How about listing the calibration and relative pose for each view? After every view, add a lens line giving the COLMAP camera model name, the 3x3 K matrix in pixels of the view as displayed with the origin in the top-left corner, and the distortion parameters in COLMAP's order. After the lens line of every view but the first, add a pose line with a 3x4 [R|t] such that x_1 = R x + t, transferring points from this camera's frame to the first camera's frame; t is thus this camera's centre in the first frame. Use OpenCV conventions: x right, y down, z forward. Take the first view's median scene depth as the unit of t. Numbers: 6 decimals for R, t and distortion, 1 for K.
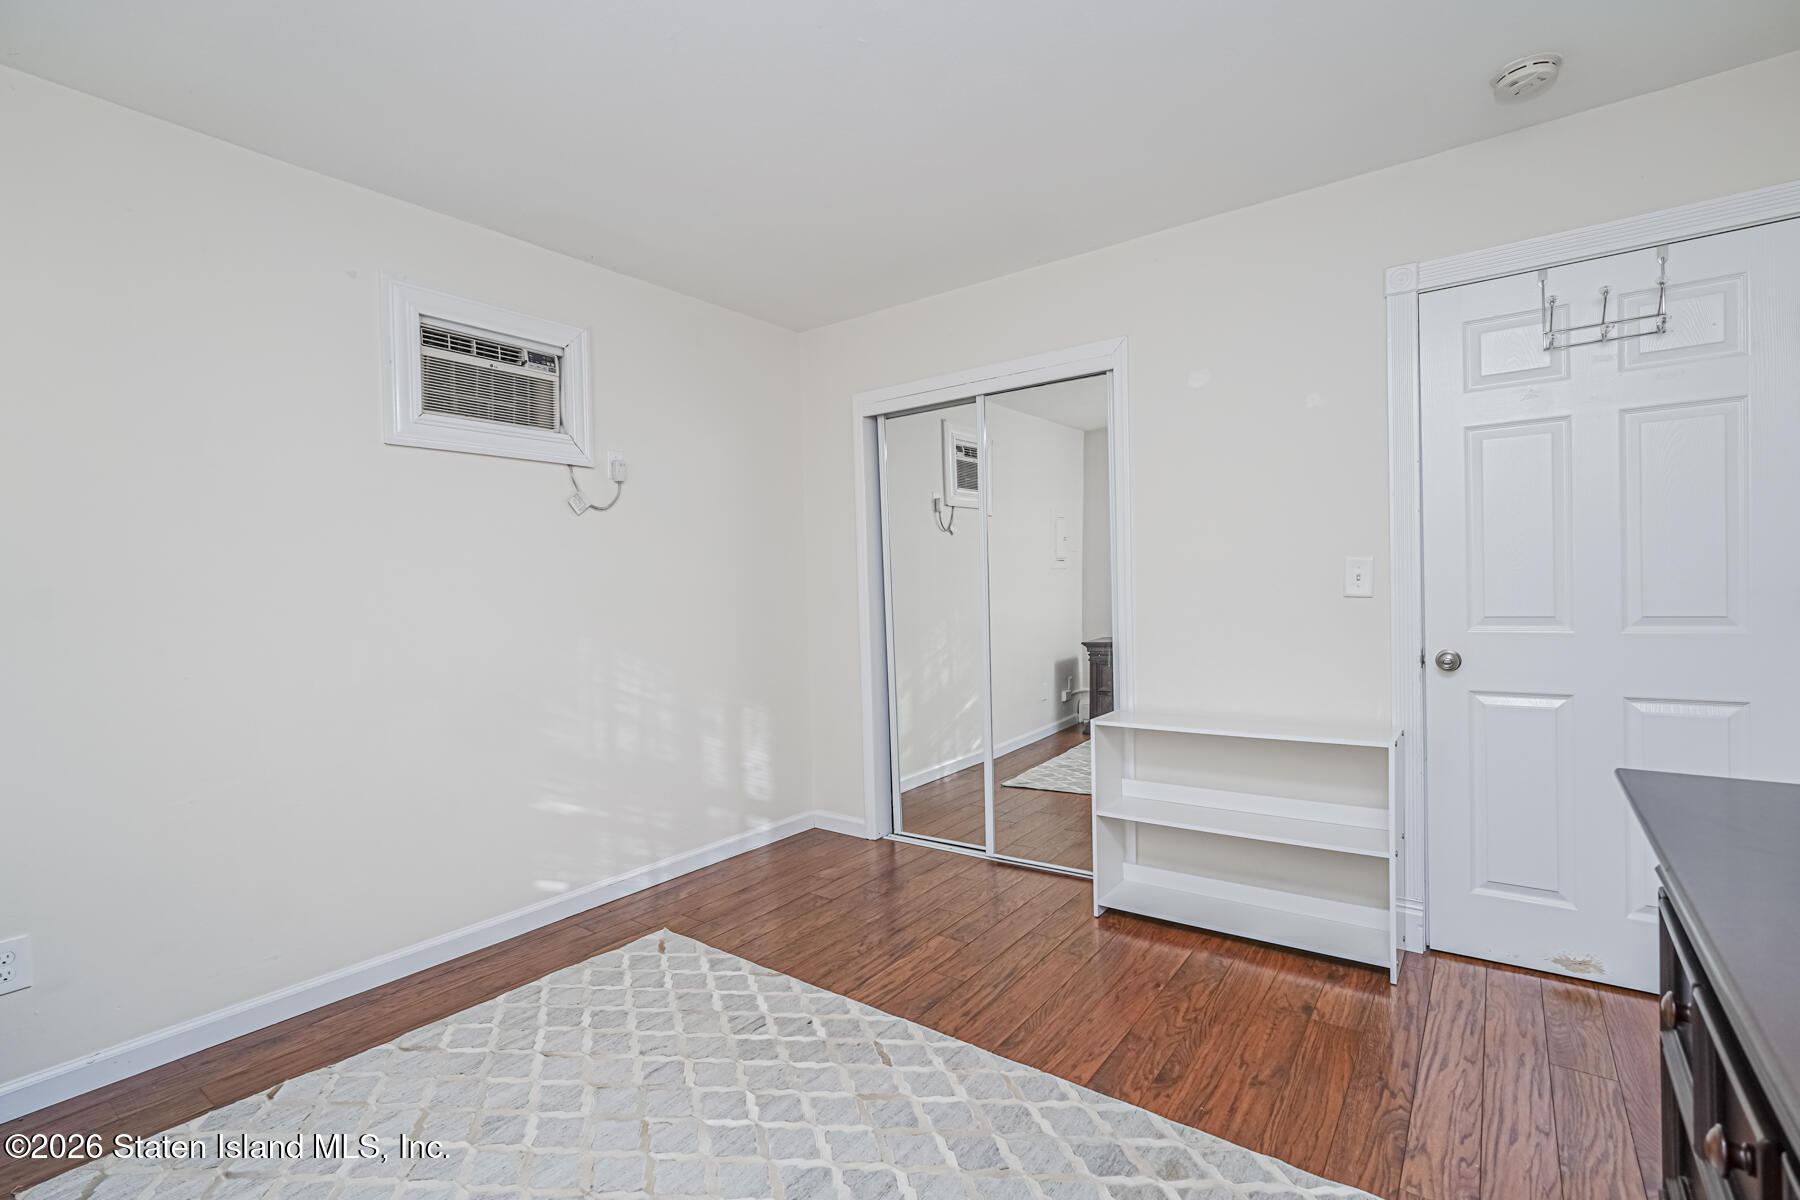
lens RADIAL K [[821.2, 0, 900.9], [0, 821.2, 605.4], [0, 0, 1]] dist [-0.002104, 0.000121]
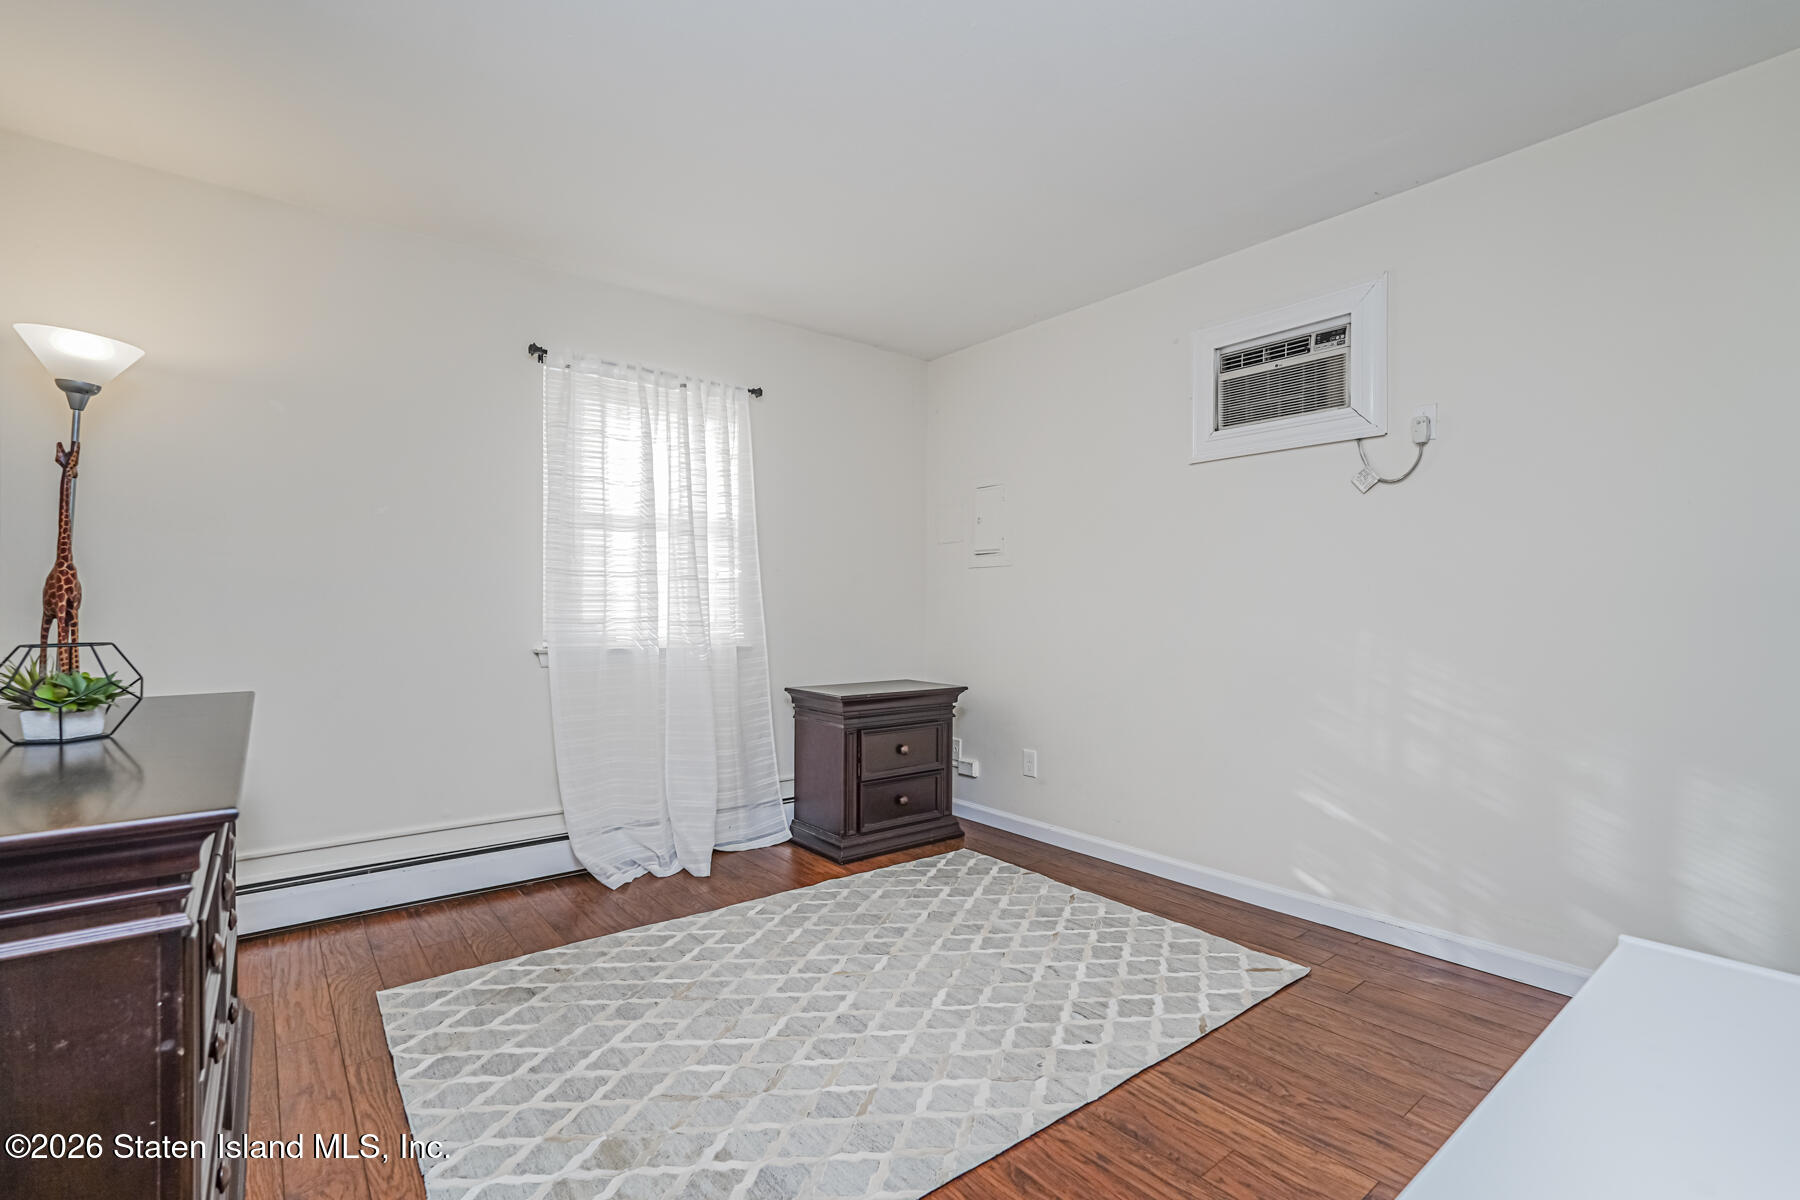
lens RADIAL K [[828.6, 0, 900.0], [0, 828.6, 600.0], [0, 0, 1]] dist [-0.004514, 0.000097]
pose [[-0.254828, 0.021719, -0.966742, 0.662483], [-0.009061, 0.999650, 0.024847, -0.012141], [0.966944, 0.015092, -0.254542, 0.806170]]
